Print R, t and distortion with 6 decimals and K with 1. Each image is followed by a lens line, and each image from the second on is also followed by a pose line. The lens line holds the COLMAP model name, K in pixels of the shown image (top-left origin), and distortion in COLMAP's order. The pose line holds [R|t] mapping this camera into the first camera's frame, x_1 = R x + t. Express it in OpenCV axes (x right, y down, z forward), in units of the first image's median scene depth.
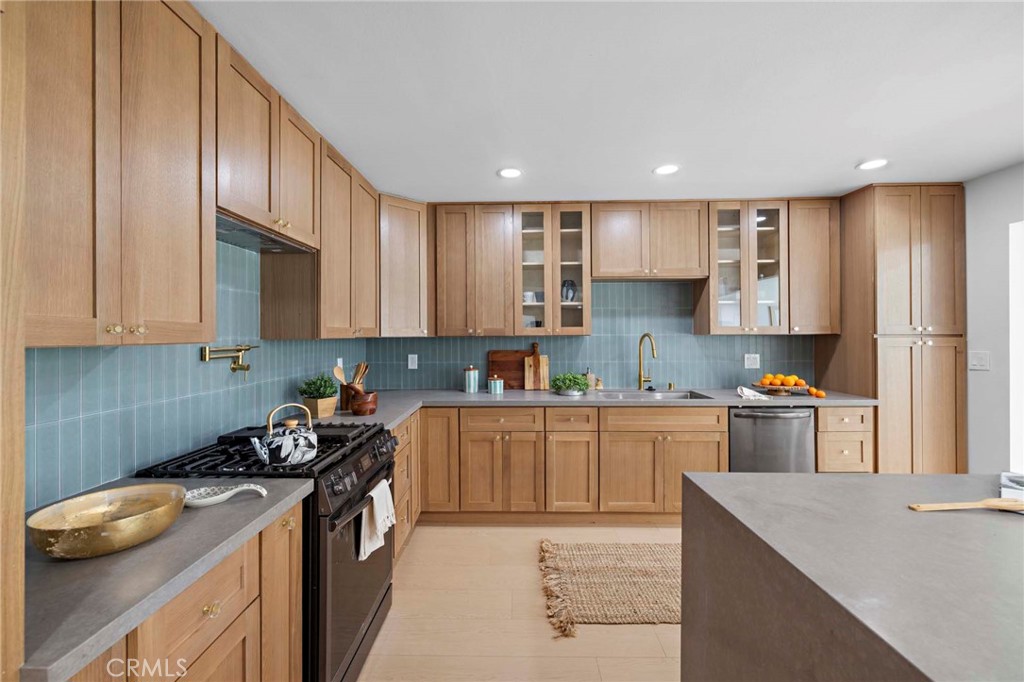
lens RADIAL K [[438.8, 0, 507.8], [0, 438.8, 332.2], [0, 0, 1]] dist [0.003939, 0.000491]
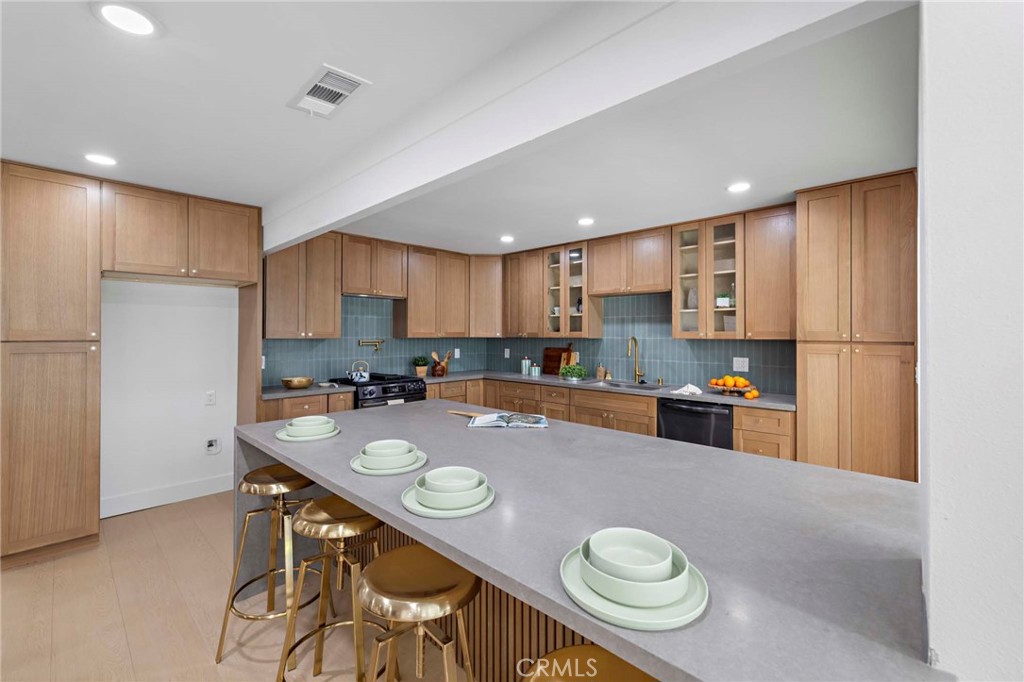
lens RADIAL K [[438.8, 0, 507.4], [0, 438.8, 337.0], [0, 0, 1]] dist [0.003939, 0.000491]
pose [[0.732176, 0.011463, -0.681019, 0.933467], [-0.004940, 0.999921, 0.011520, -0.010107], [0.681097, -0.005070, 0.732175, -0.167188]]
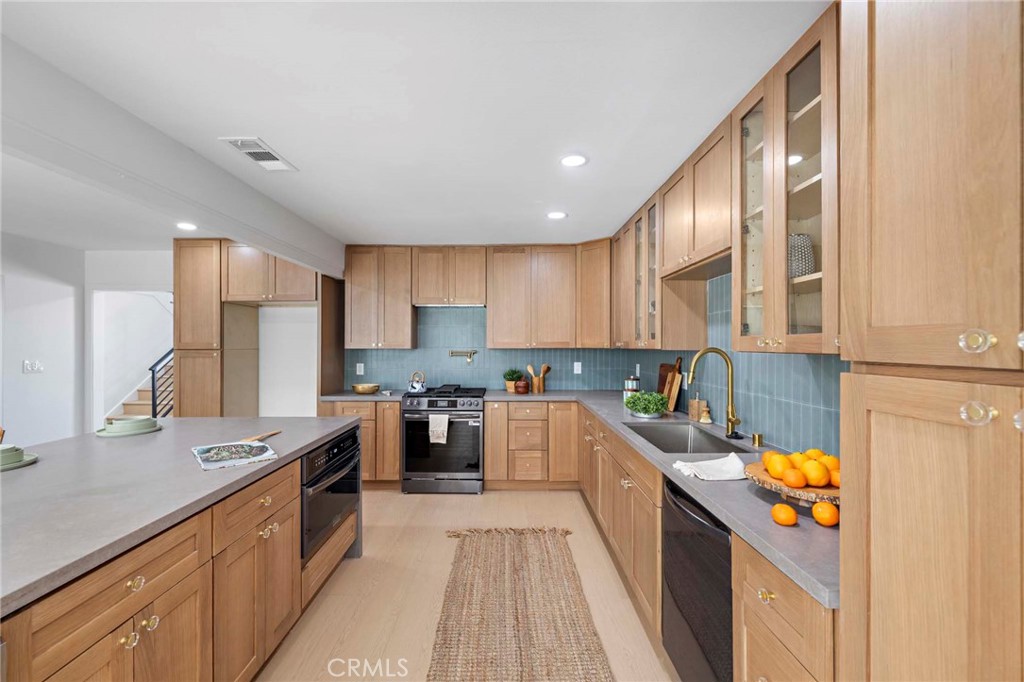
lens RADIAL K [[438.8, 0, 509.1], [0, 438.8, 343.3], [0, 0, 1]] dist [0.003939, 0.000491]
pose [[-0.006552, 0.002515, -0.999975, 1.020305], [0.002174, 0.999995, 0.002501, -0.007844], [0.999976, -0.002157, -0.006558, 0.722780]]
